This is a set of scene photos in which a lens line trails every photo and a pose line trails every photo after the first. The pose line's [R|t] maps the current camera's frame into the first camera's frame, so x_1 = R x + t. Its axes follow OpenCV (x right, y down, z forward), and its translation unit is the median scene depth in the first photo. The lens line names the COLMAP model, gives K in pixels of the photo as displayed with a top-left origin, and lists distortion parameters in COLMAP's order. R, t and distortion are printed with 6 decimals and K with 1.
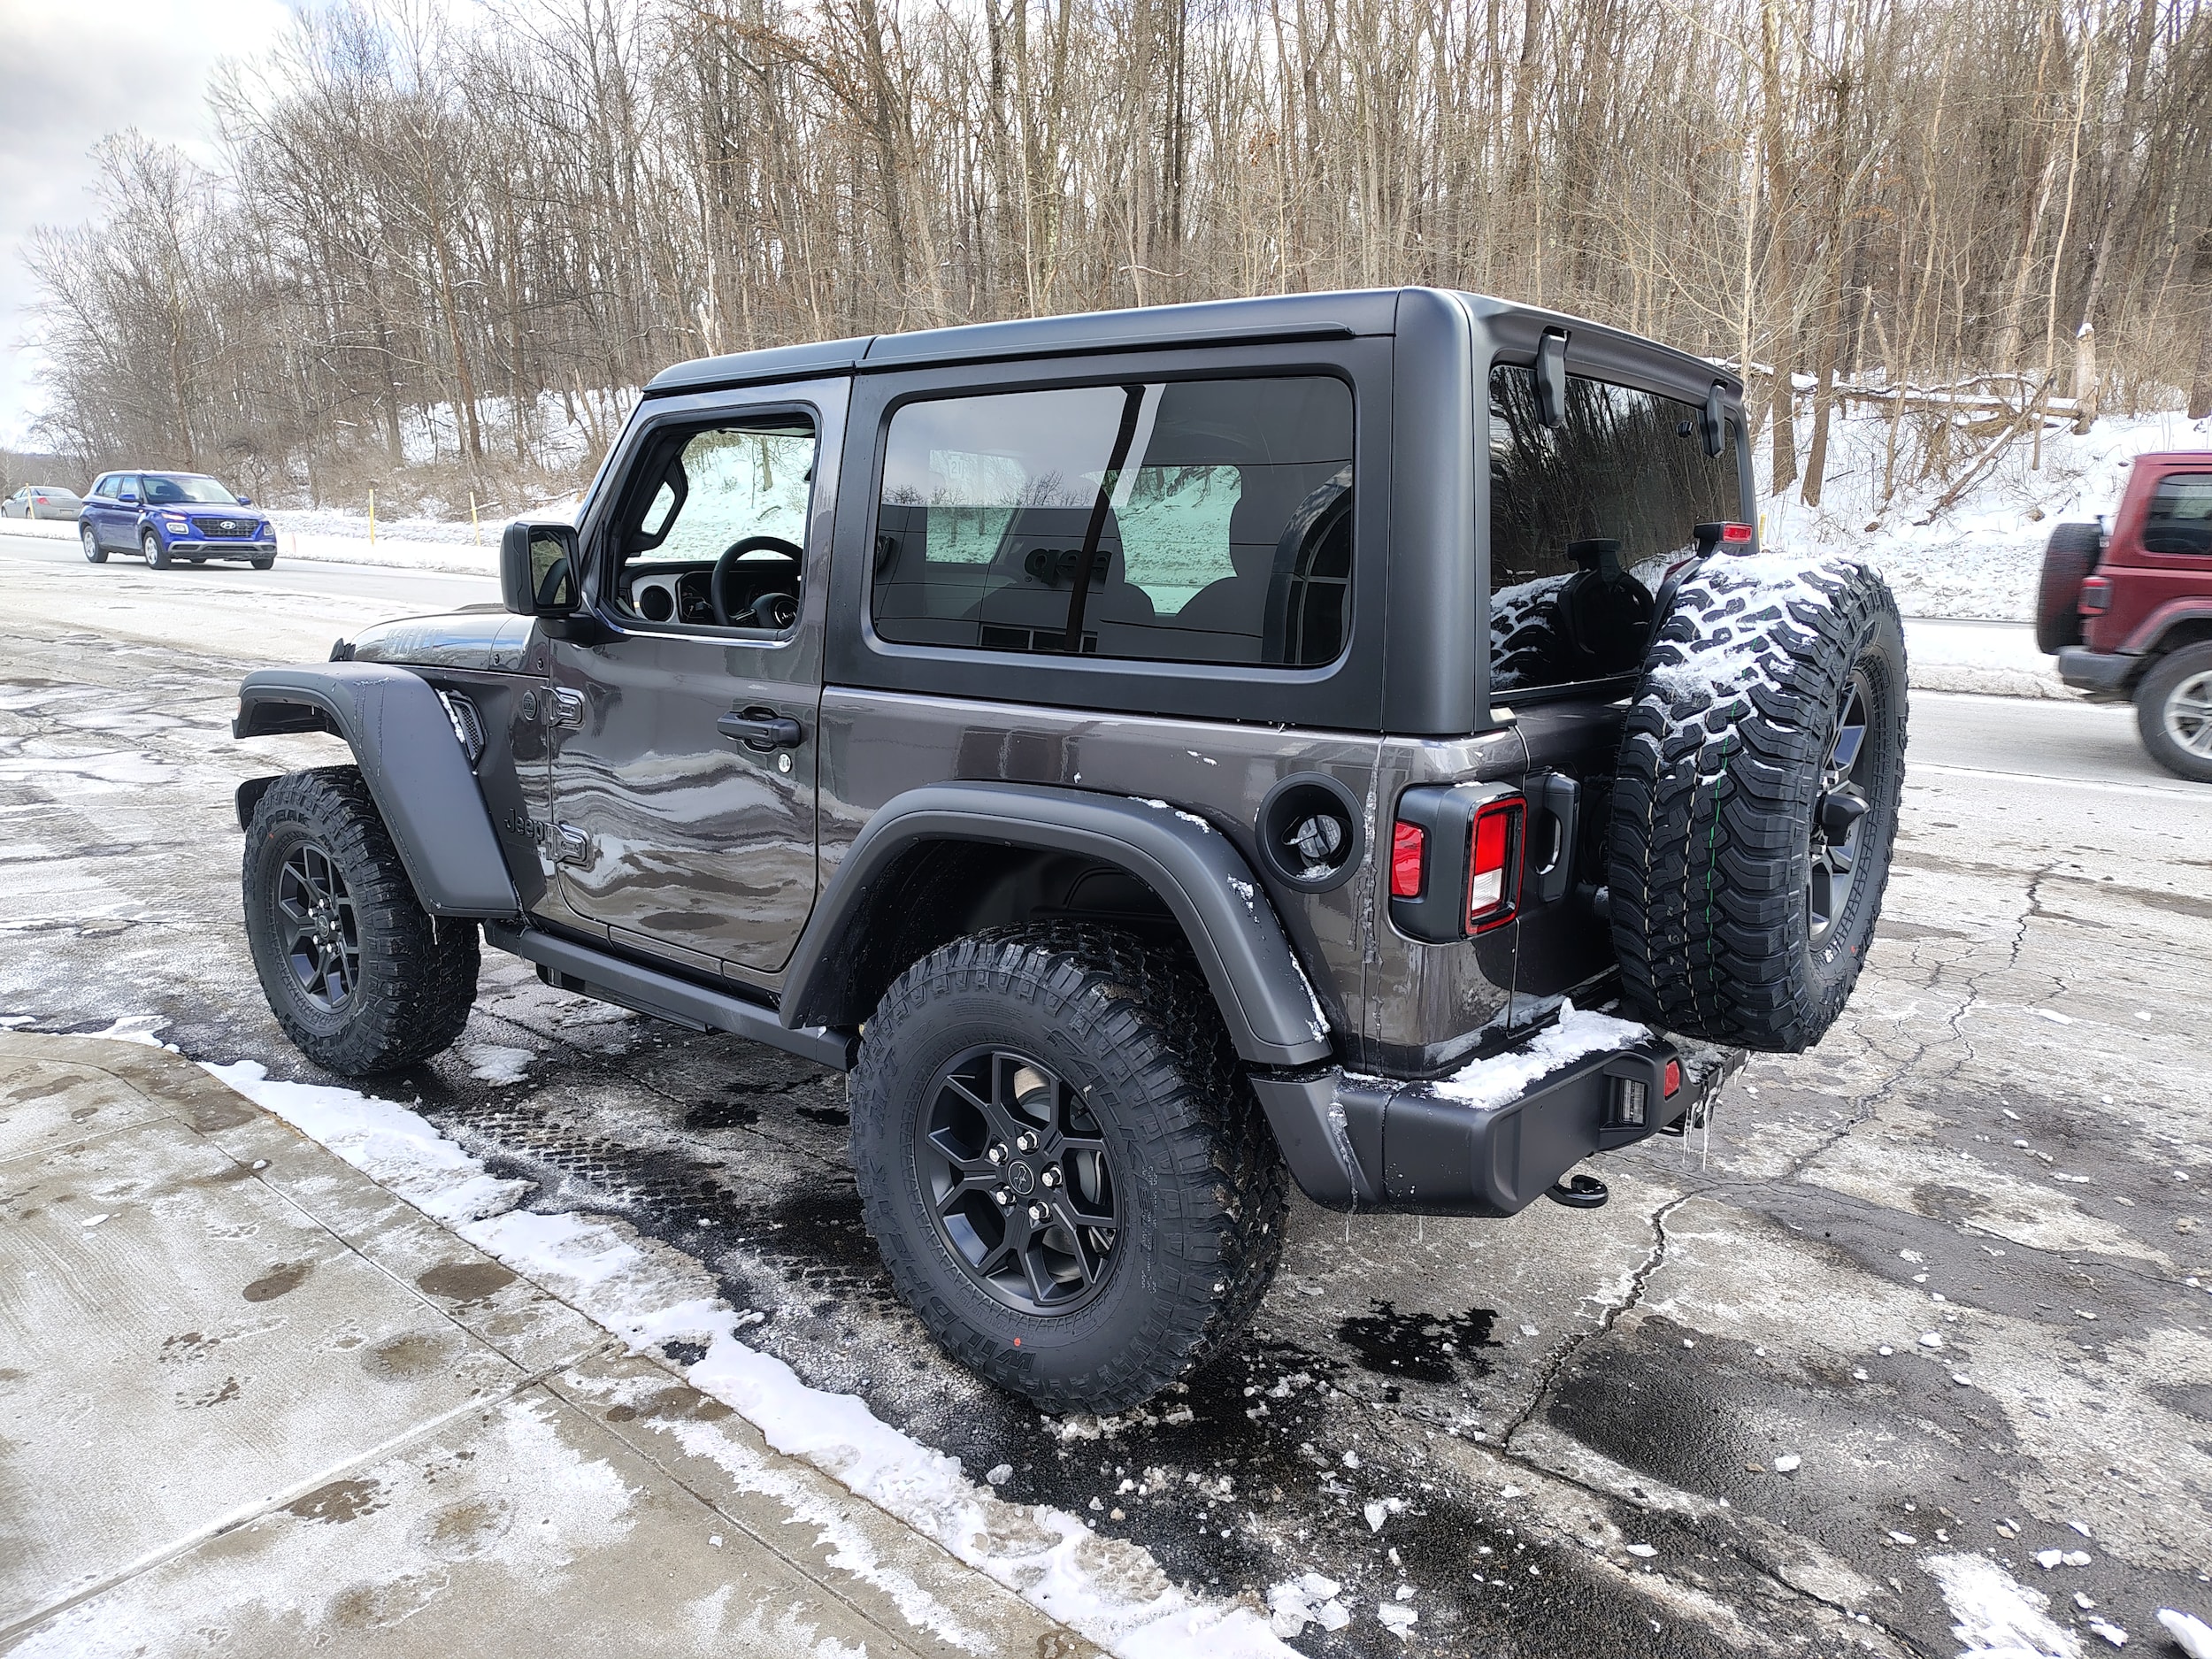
lens RADIAL K [[1505.8, 0, 1117.0], [0, 1505.8, 836.2], [0, 0, 1]] dist [0.014276, -0.006945]
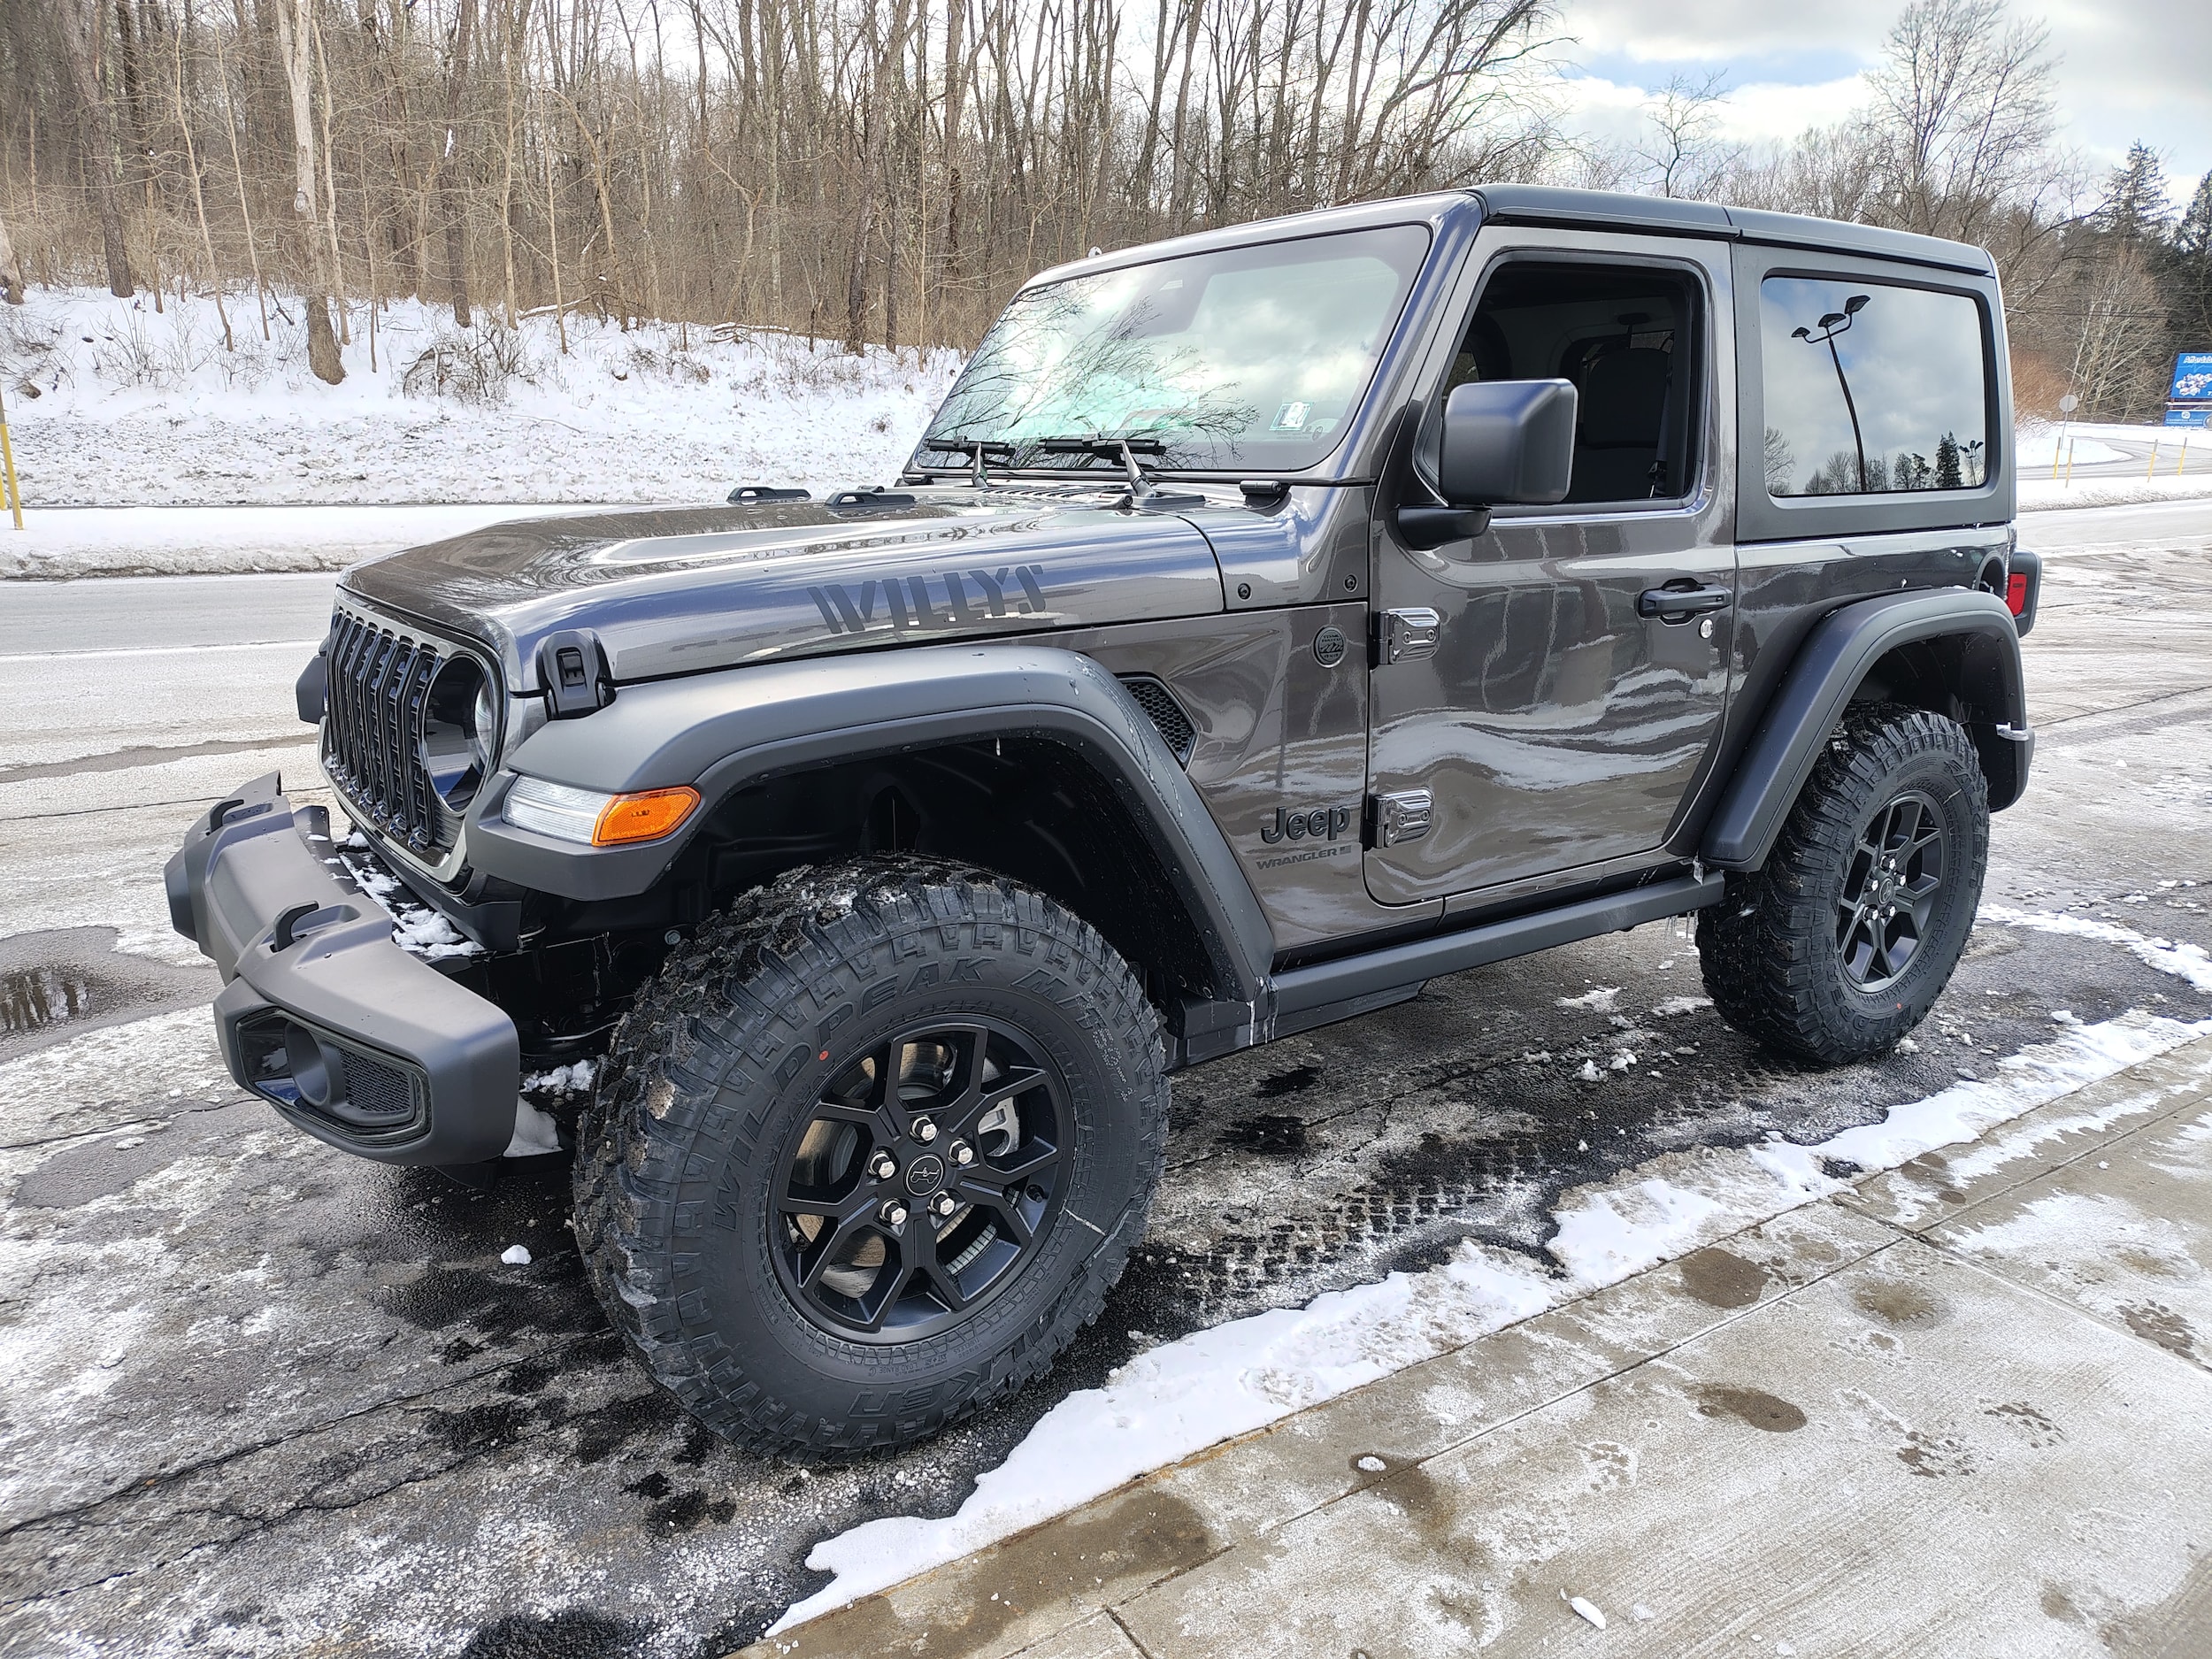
lens RADIAL K [[1505.8, 0, 1110.2], [0, 1505.8, 839.8], [0, 0, 1]] dist [0.014276, -0.006945]
pose [[0.291388, -0.256887, 0.921467, -0.965337], [0.187266, 0.959949, 0.208397, -0.146330], [-0.938096, 0.111835, 0.327824, 0.776969]]
